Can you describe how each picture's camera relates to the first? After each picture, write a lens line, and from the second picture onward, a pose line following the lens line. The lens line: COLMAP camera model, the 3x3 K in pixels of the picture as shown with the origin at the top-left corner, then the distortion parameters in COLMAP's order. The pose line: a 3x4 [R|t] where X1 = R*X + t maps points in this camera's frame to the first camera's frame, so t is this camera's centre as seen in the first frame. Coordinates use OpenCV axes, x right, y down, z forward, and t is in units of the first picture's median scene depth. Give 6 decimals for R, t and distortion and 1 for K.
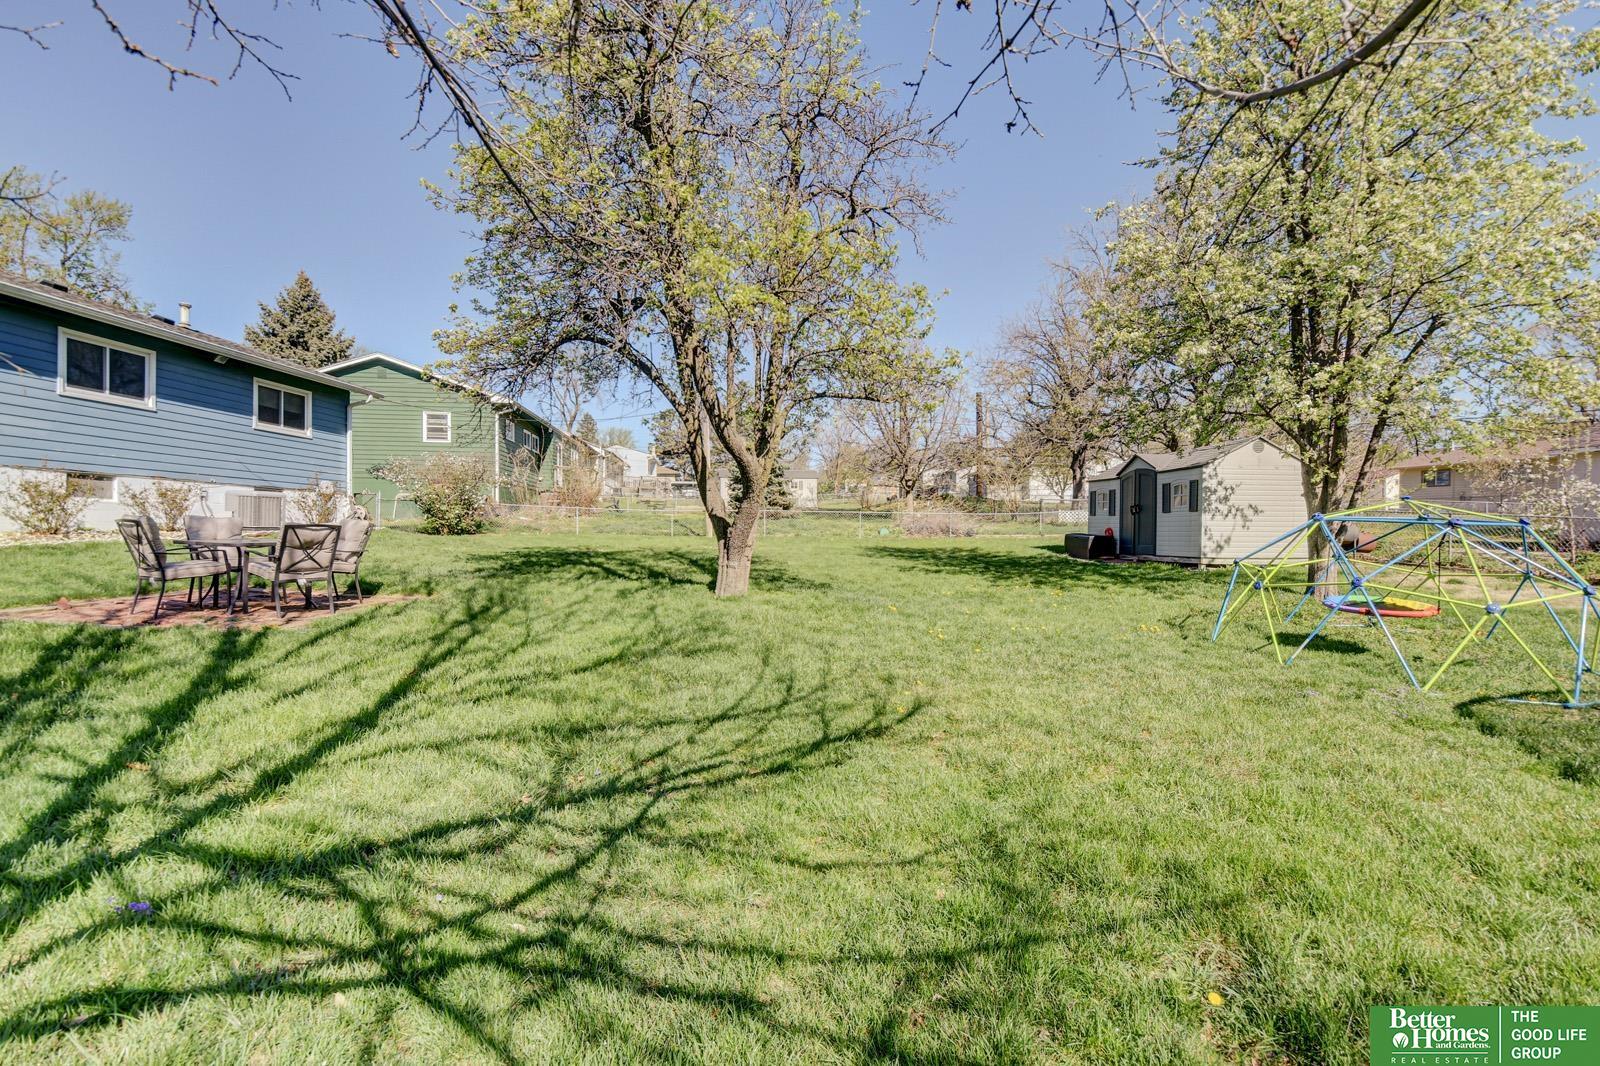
lens RADIAL K [[714.6, 0, 816.2], [0, 714.6, 543.5], [0, 0, 1]] dist [-0.001125, -0.000741]
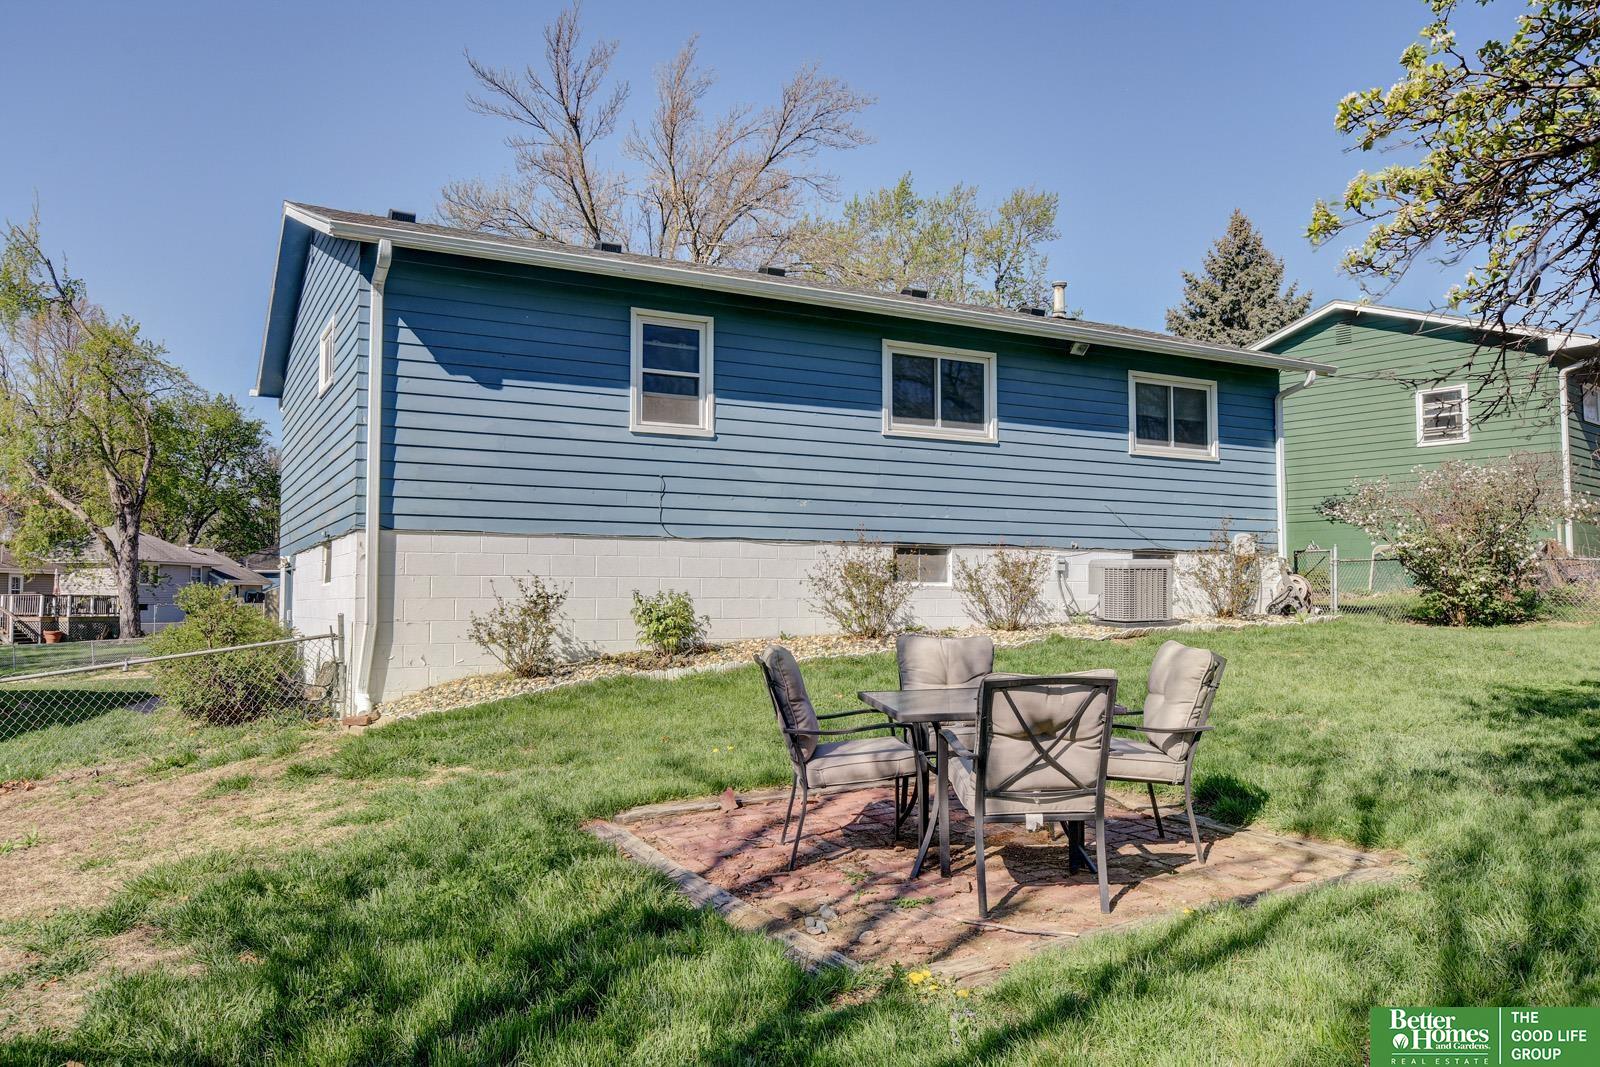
lens RADIAL K [[1183.2, 0, 818.2], [0, 1183.2, 540.0], [0, 0, 1]] dist [-0.005444, -0.003950]
pose [[0.550169, -0.049945, -0.833558, -0.085416], [-0.003890, 0.998046, -0.062368, -0.021086], [0.835044, 0.037556, 0.548900, 0.193005]]
